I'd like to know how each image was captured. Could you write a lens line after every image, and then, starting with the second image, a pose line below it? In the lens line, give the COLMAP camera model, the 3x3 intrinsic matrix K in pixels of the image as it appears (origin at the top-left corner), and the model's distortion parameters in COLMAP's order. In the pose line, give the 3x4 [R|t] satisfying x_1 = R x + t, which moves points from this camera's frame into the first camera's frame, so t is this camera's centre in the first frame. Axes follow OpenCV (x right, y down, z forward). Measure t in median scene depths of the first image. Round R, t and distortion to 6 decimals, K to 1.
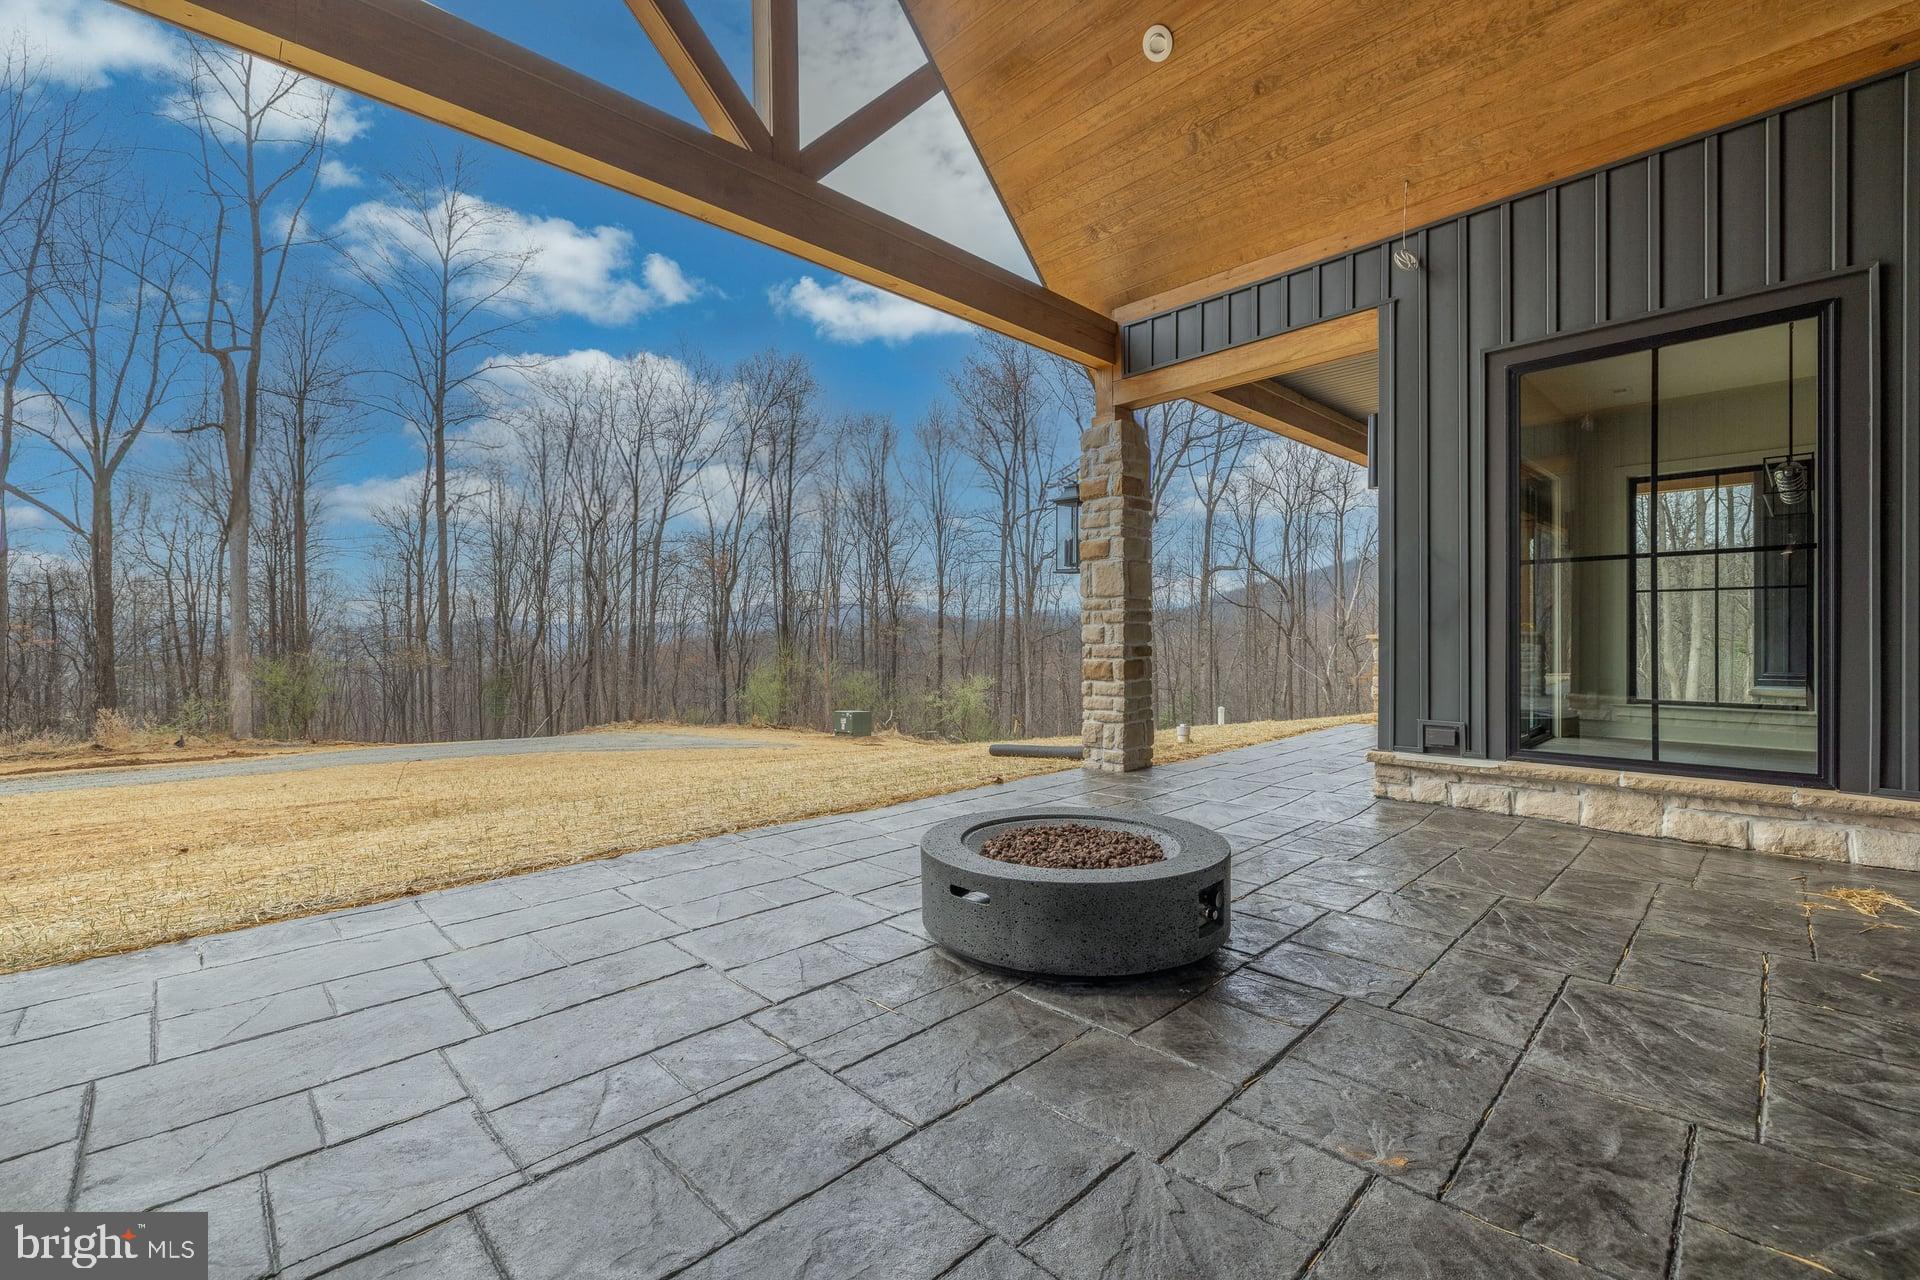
lens RADIAL K [[824.9, 0, 961.4], [0, 824.9, 634.0], [0, 0, 1]] dist [-0.000236, -0.000168]
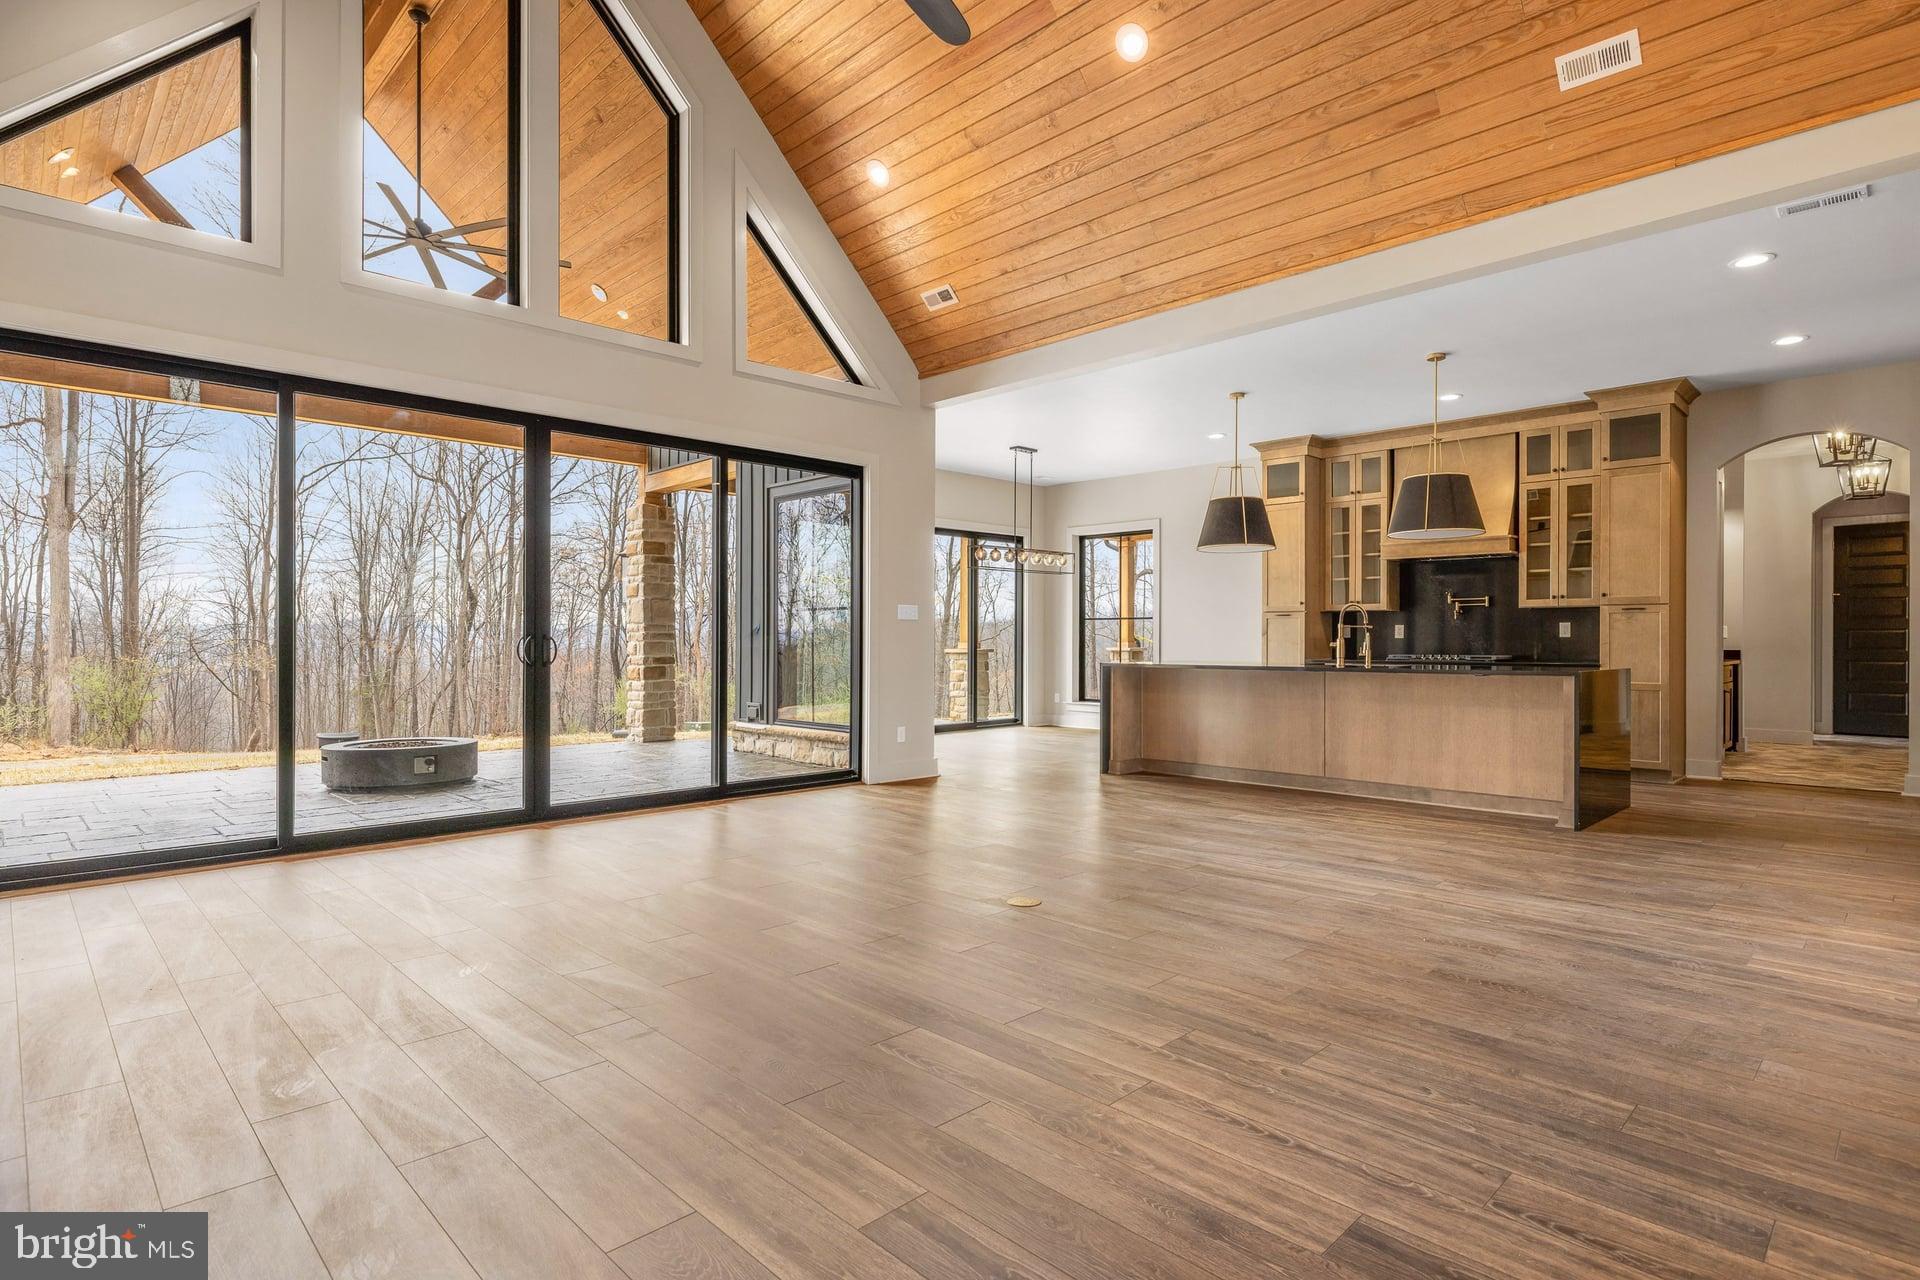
lens RADIAL K [[981.0, 0, 954.5], [0, 981.0, 636.3], [0, 0, 1]] dist [-0.001014, 0.000588]
pose [[0.999833, 0.008306, 0.016304, 0.361518], [-0.008227, 0.999954, -0.004876, -0.009367], [-0.016344, 0.004741, 0.999855, -0.385156]]
